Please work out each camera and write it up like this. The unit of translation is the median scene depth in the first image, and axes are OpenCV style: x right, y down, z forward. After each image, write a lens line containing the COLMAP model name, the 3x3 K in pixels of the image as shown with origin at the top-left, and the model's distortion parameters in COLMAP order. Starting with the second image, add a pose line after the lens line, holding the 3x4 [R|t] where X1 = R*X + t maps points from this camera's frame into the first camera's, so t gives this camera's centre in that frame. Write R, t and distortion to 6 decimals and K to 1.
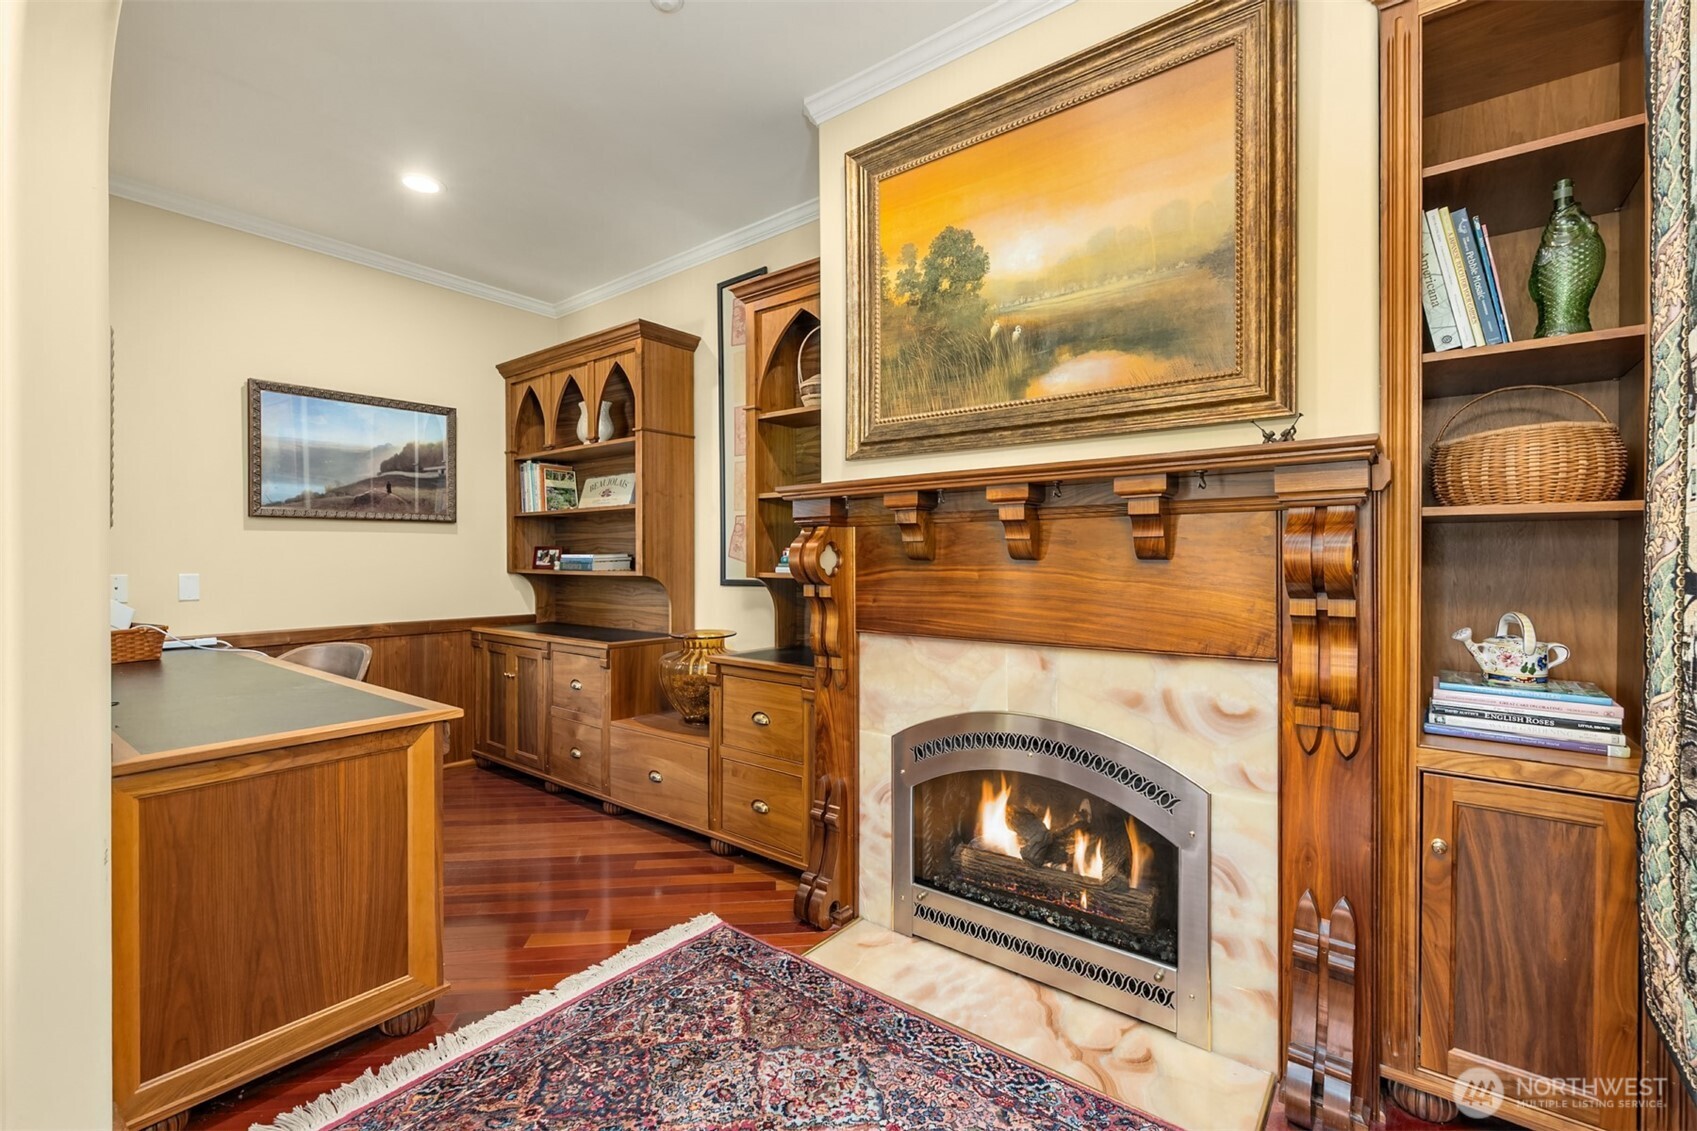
lens RADIAL K [[731.4, 0, 843.7], [0, 731.4, 563.4], [0, 0, 1]] dist [-0.001281, 0.000093]
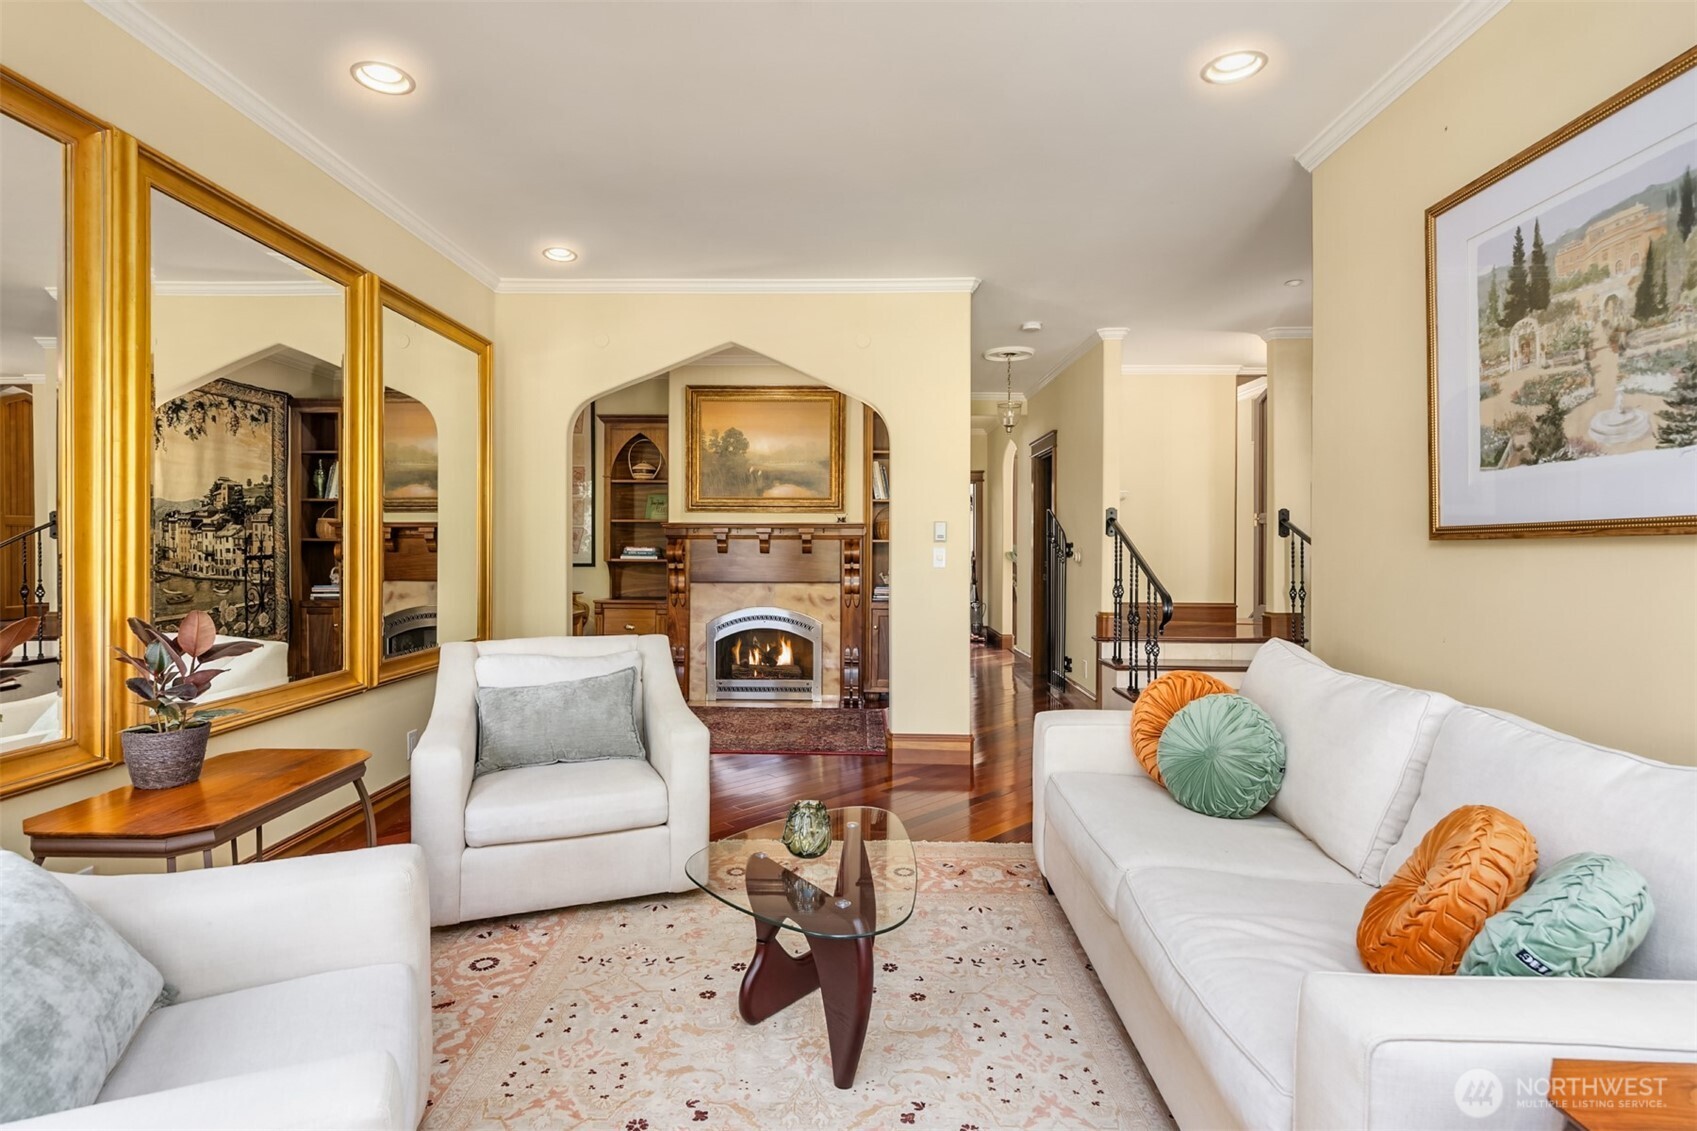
lens RADIAL K [[806.9, 0, 850.5], [0, 806.9, 555.3], [0, 0, 1]] dist [-0.000999, -0.000368]
pose [[0.794037, 0.000029, 0.607869, -1.553572], [-0.001219, 0.999998, 0.001545, -0.002532], [-0.607868, -0.001968, 0.794036, -1.899834]]
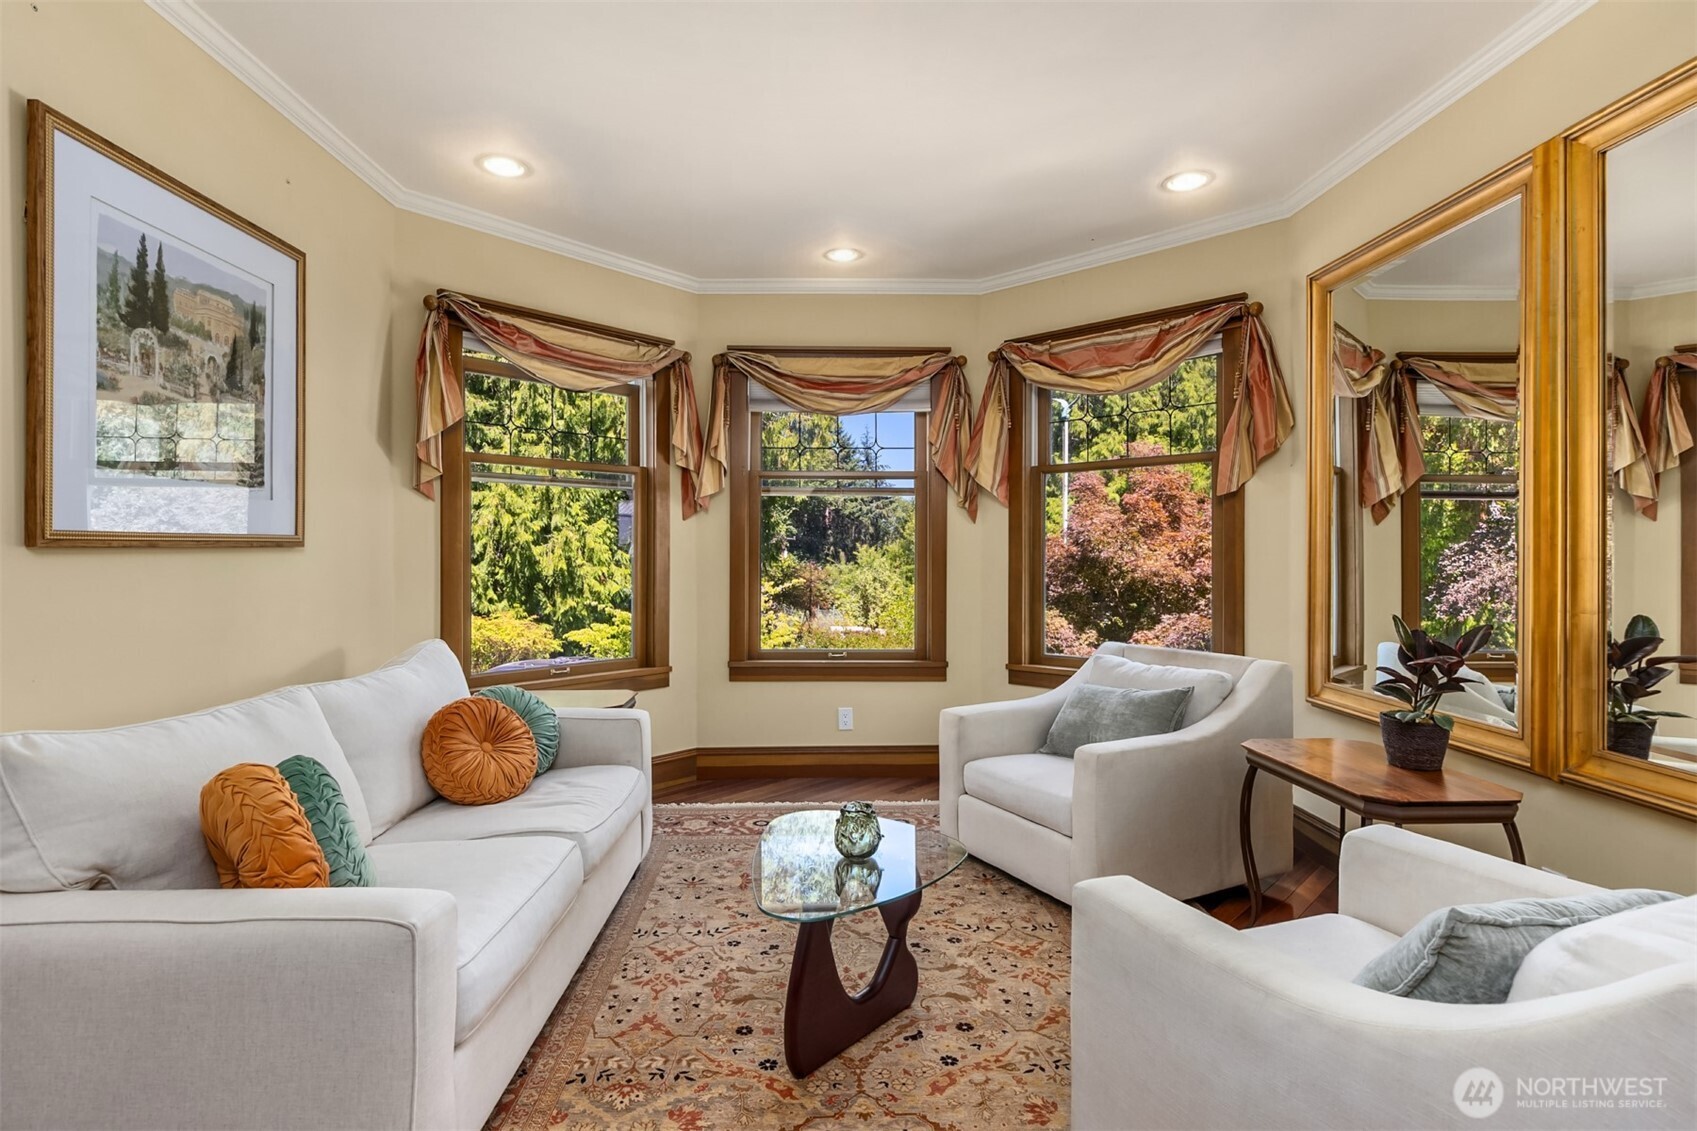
lens RADIAL K [[846.1, 0, 833.1], [0, 846.1, 546.4], [0, 0, 1]] dist [-0.000058, 0.001315]
pose [[-0.774215, 0.001562, -0.632920, 2.886840], [0.000649, 0.999998, 0.001675, -0.081481], [0.632922, 0.000886, -0.774215, 3.837319]]
